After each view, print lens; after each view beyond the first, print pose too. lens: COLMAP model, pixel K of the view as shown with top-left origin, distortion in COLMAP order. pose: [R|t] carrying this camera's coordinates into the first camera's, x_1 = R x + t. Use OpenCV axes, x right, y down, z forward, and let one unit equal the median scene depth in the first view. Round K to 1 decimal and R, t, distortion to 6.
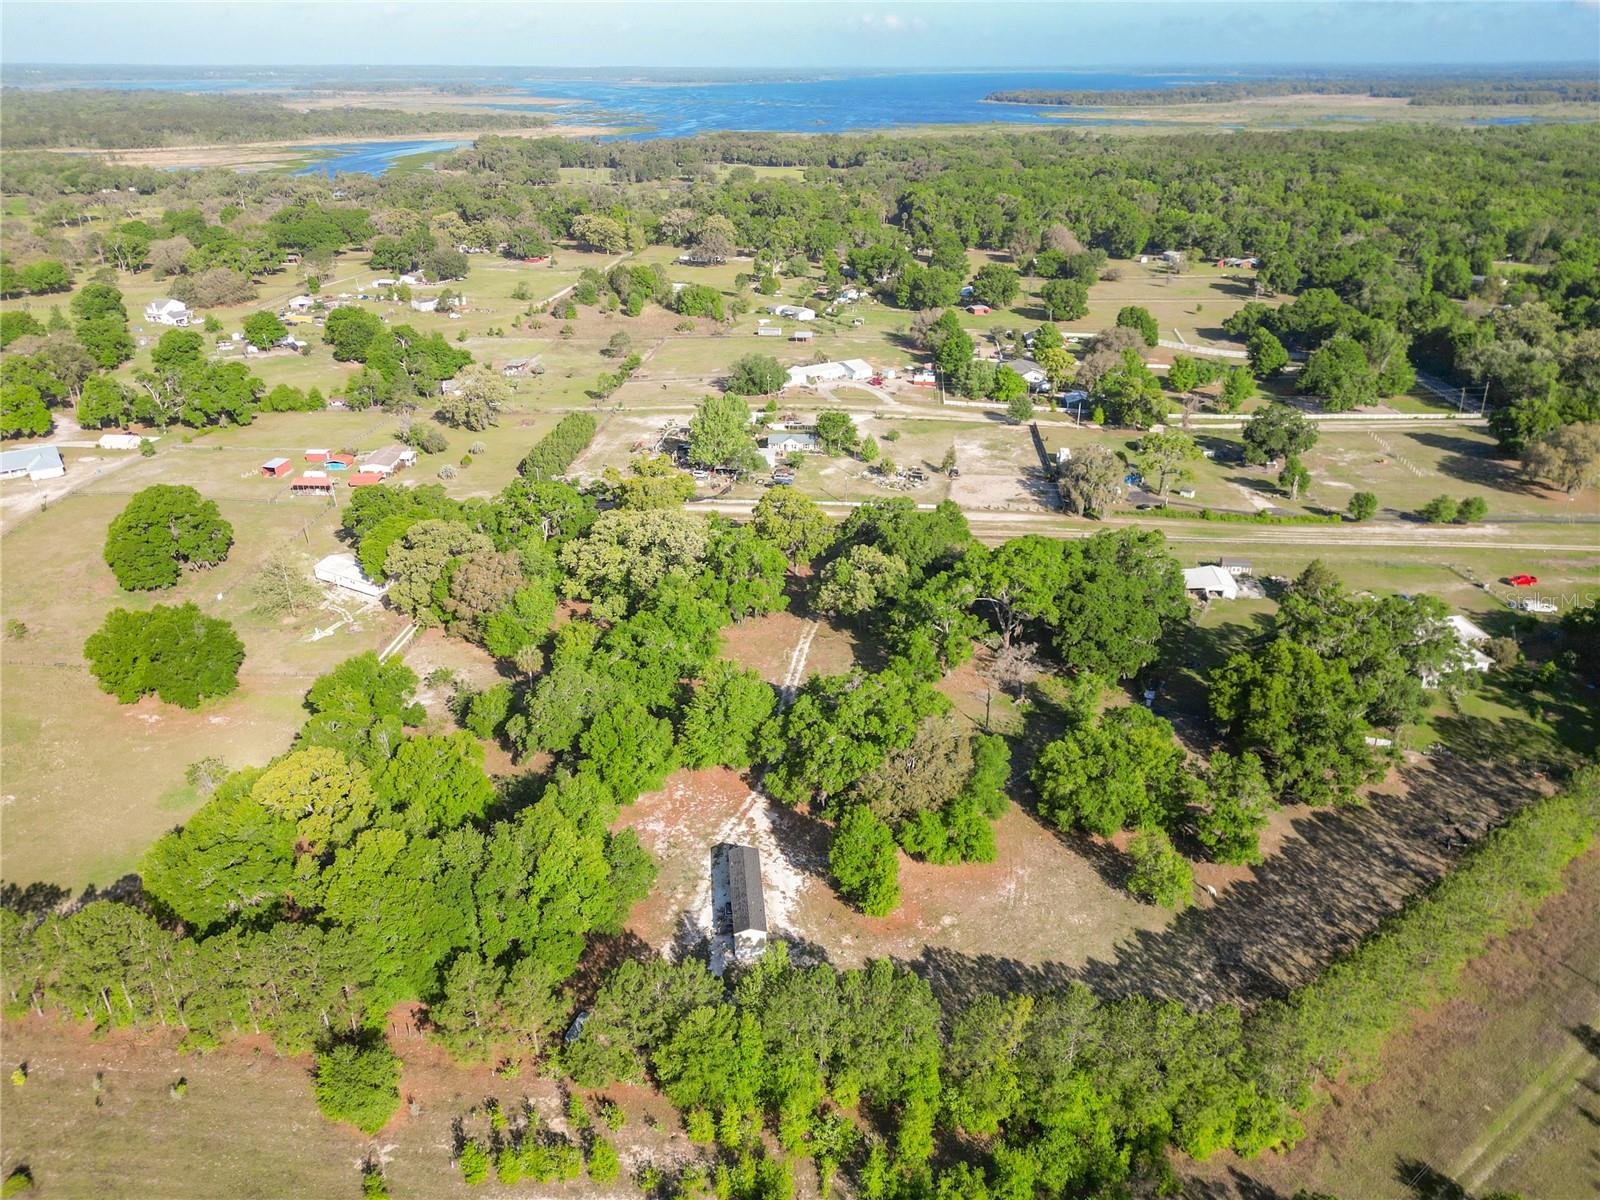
lens RADIAL K [[1135.0, 0, 805.9], [0, 1135.0, 599.6], [0, 0, 1]] dist [0.049583, -0.039158]
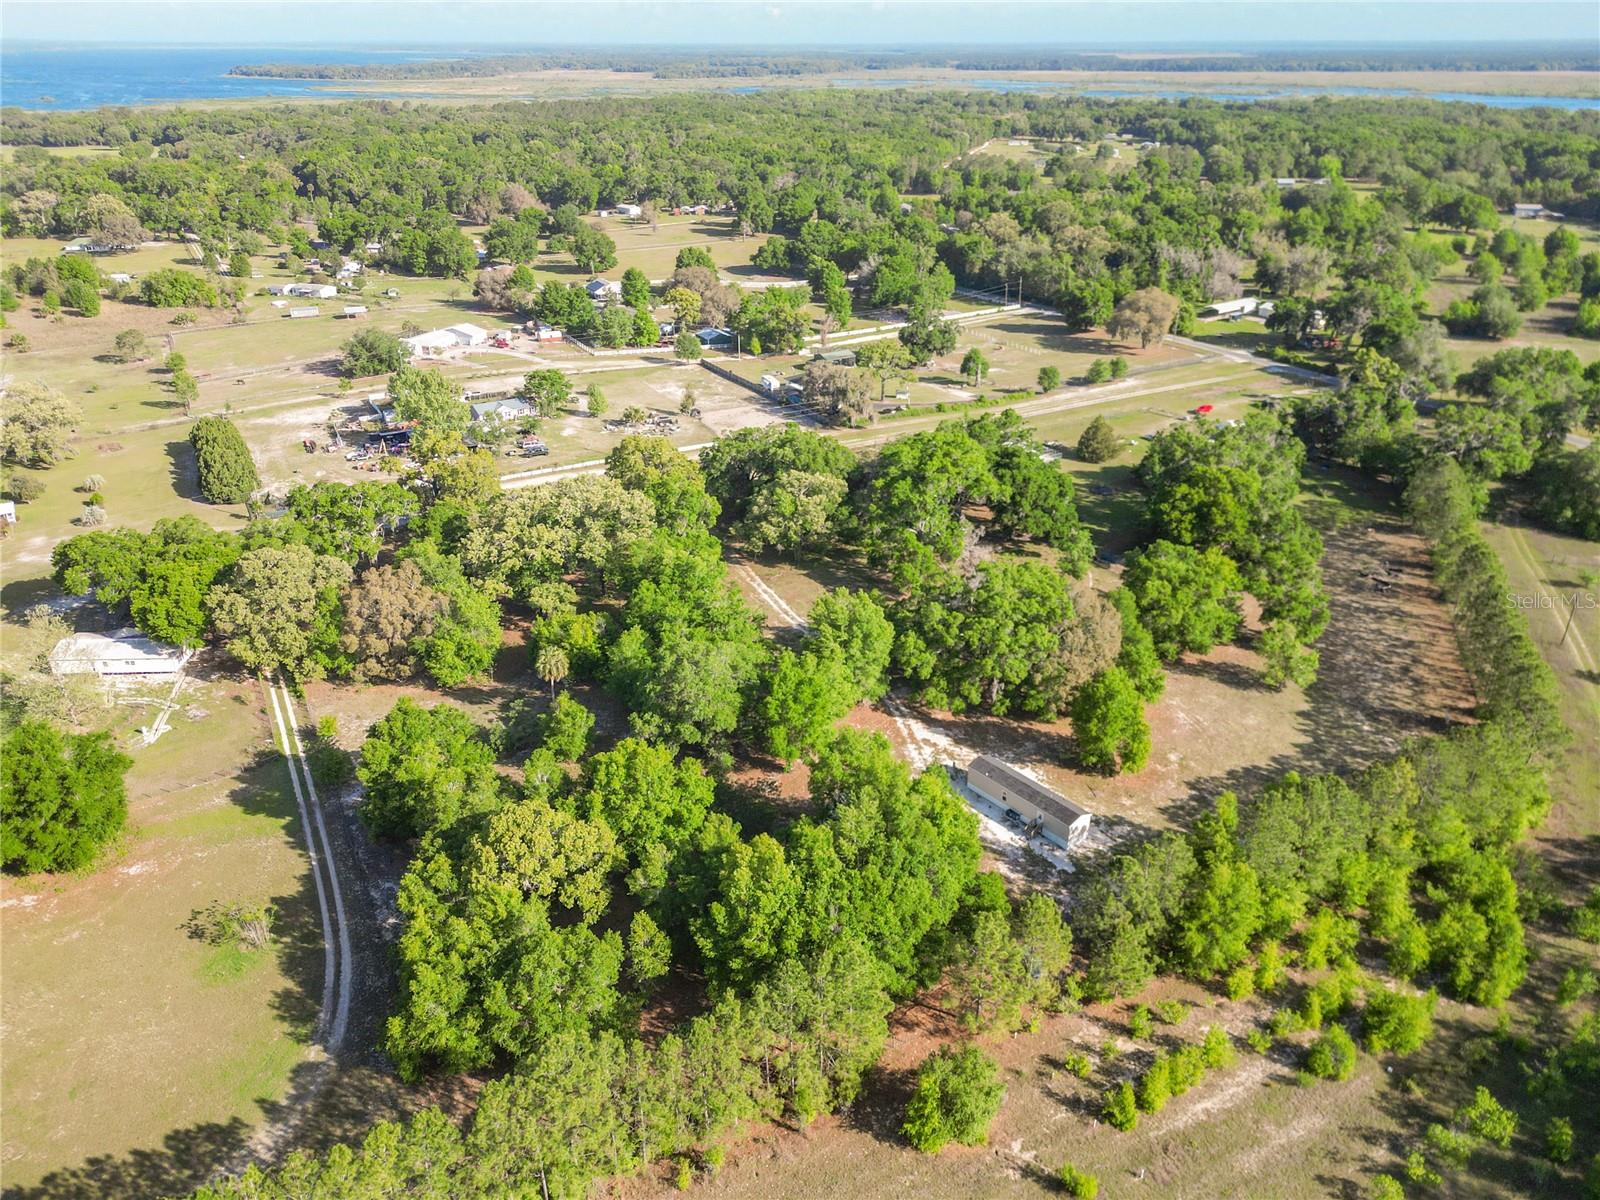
lens RADIAL K [[1135.0, 0, 788.7], [0, 1135.0, 600.1], [0, 0, 1]] dist [0.049583, -0.039158]
pose [[0.839146, -0.236381, 0.489855, -0.254777], [0.228077, 0.970543, 0.077631, -0.009615], [-0.493776, 0.046581, 0.868341, 0.094625]]
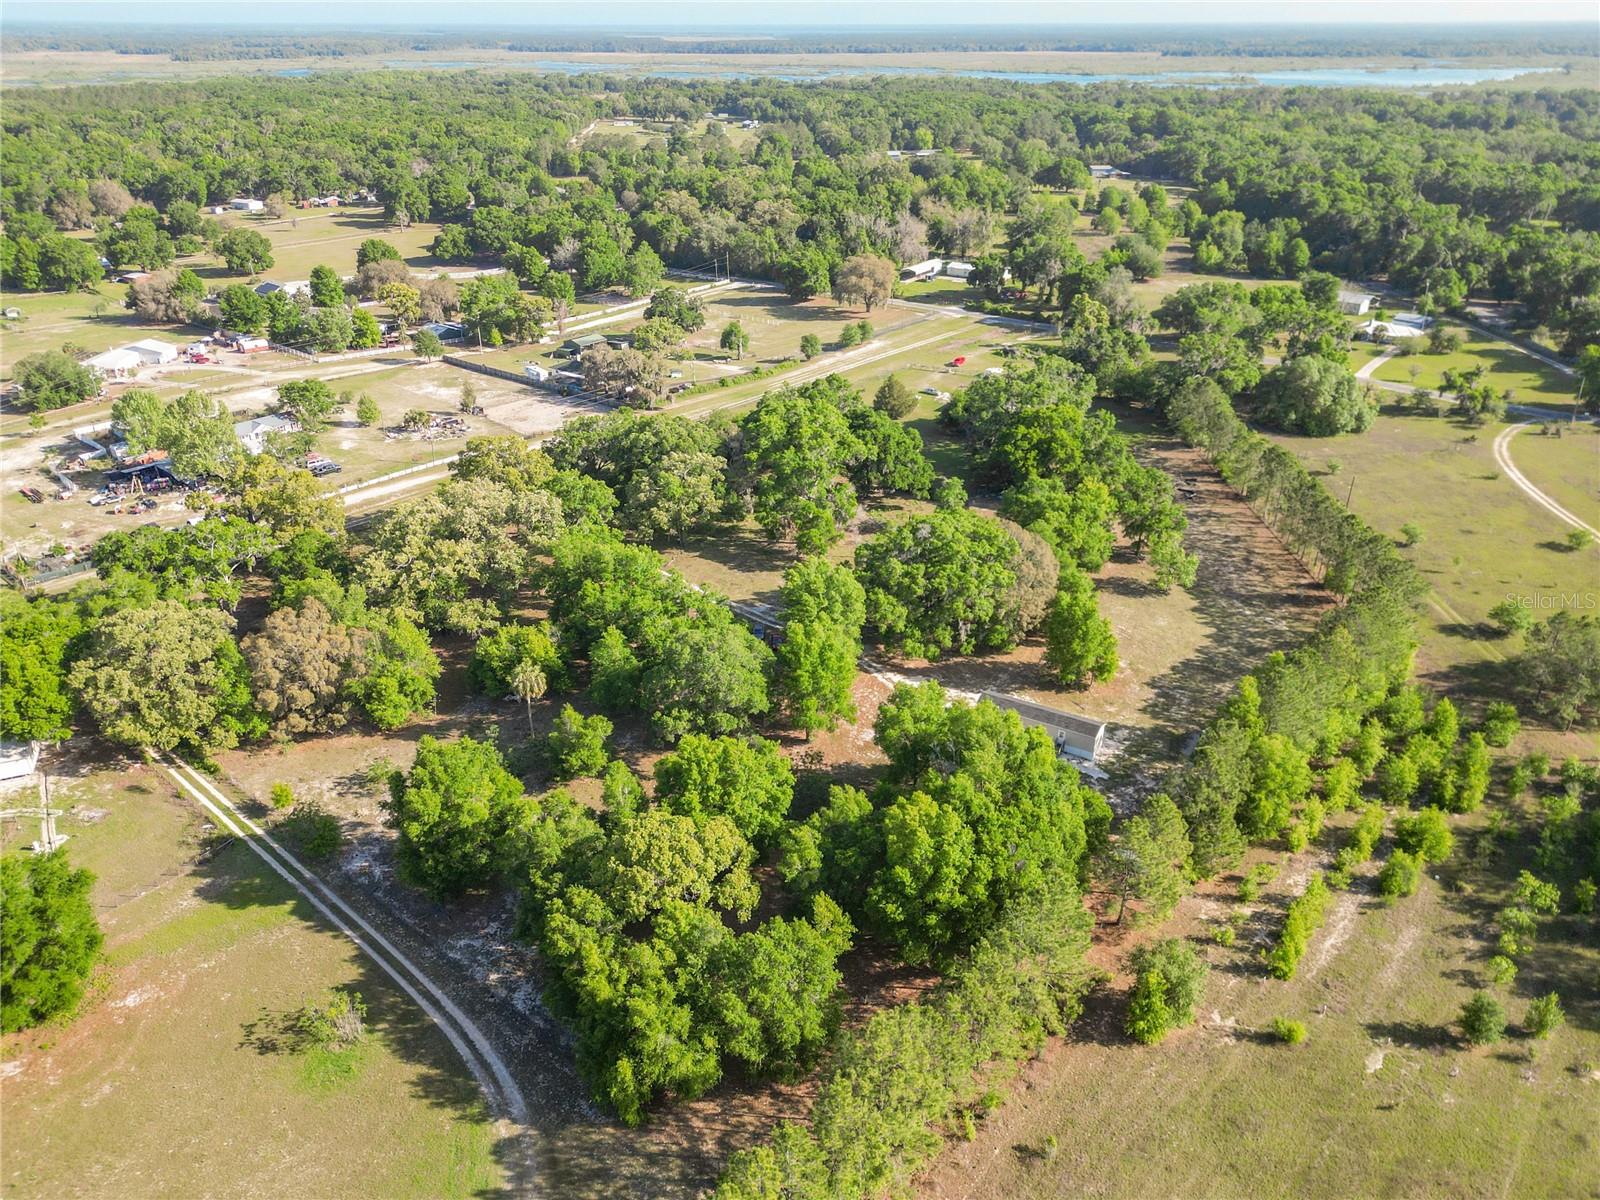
lens RADIAL K [[1135.0, 0, 772.7], [0, 1135.0, 596.8], [0, 0, 1]] dist [0.049583, -0.039158]
pose [[0.606707, -0.354020, 0.711742, -0.348777], [0.334900, 0.925852, 0.175041, -0.042303], [-0.720936, 0.132164, 0.680283, 0.173336]]
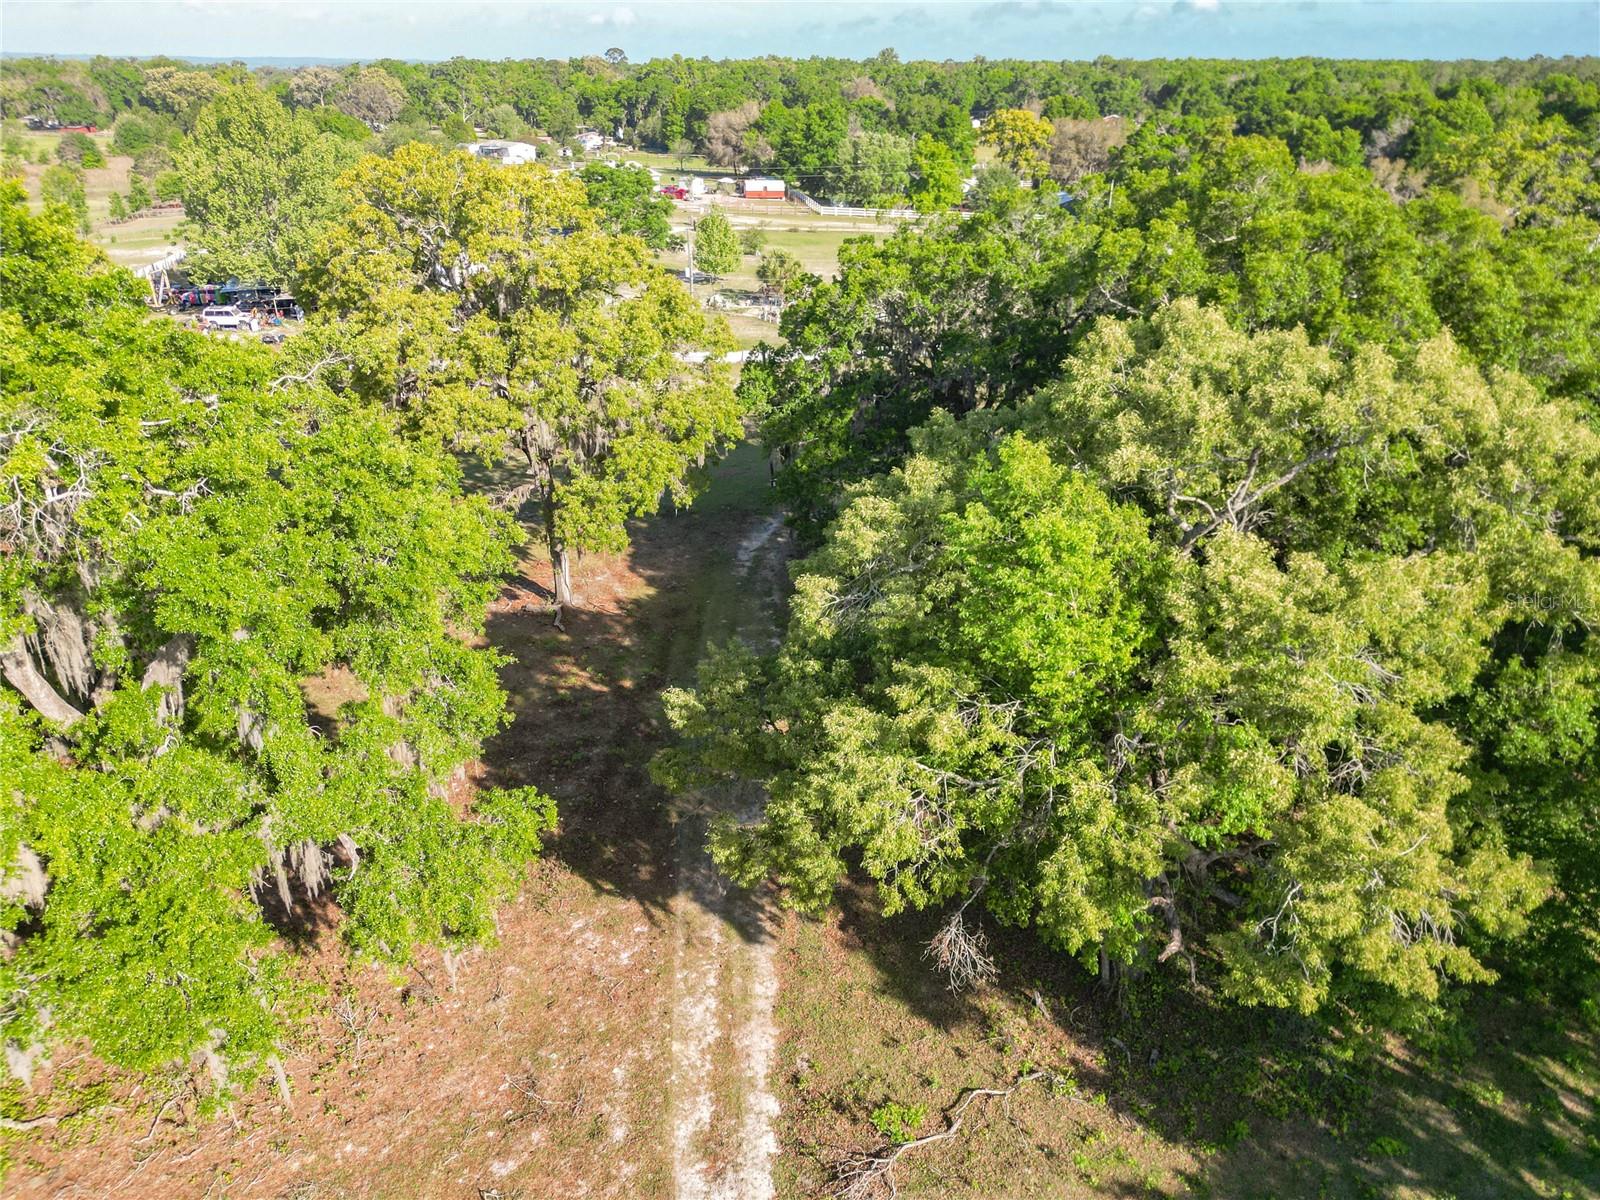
lens RADIAL K [[1135.0, 0, 805.5], [0, 1135.0, 602.7], [0, 0, 1]] dist [0.049583, -0.039158]
pose [[0.972485, -0.096124, 0.212211, -0.006674], [0.094060, 0.995369, 0.019823, -0.014194], [-0.213134, 0.000683, 0.977023, 0.506077]]
